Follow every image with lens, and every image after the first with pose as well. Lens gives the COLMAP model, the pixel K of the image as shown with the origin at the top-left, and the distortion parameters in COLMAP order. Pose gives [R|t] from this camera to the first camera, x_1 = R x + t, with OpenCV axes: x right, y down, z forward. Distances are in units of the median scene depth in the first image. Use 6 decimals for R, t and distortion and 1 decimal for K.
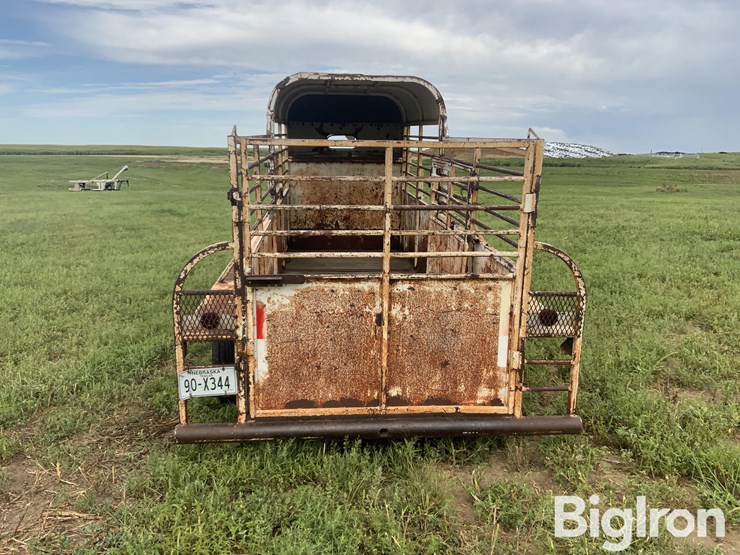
lens RADIAL K [[615.5, 0, 367.6], [0, 615.5, 281.0], [0, 0, 1]] dist [0.077894, -0.130272]
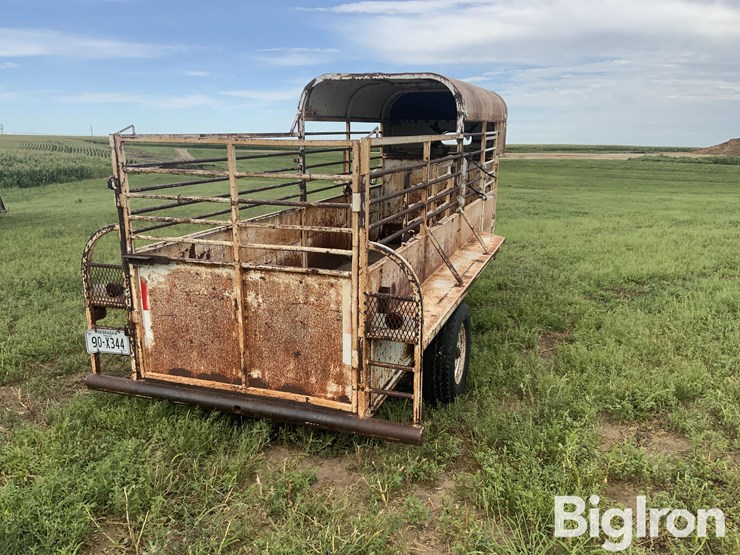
lens RADIAL K [[615.5, 0, 368.6], [0, 615.5, 283.7], [0, 0, 1]] dist [0.077894, -0.130272]
pose [[0.918127, 0.091412, -0.385599, 0.639074], [-0.087913, 0.995769, 0.026736, -0.022426], [0.386411, 0.009352, 0.922279, 0.089935]]
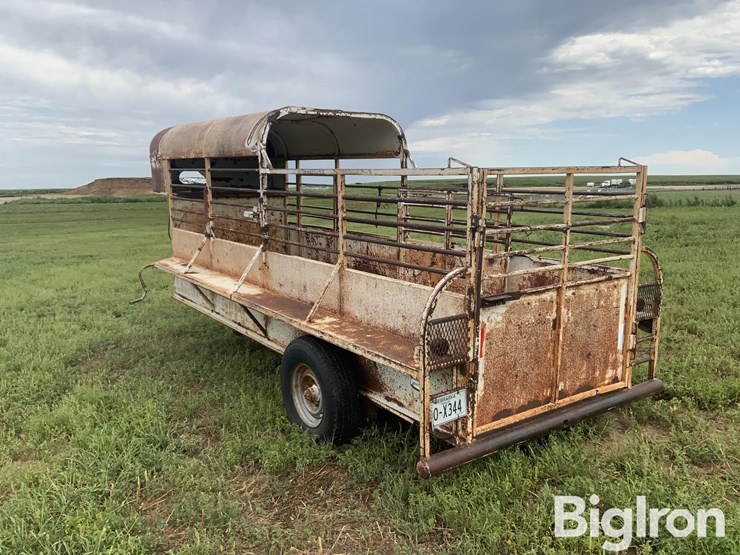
lens RADIAL K [[615.5, 0, 368.2], [0, 615.5, 279.9], [0, 0, 1]] dist [0.077894, -0.130272]
pose [[0.859863, -0.105157, 0.499577, -0.833140], [0.133362, 0.990845, -0.020975, -0.039942], [-0.492798, 0.084660, 0.866015, 0.170984]]
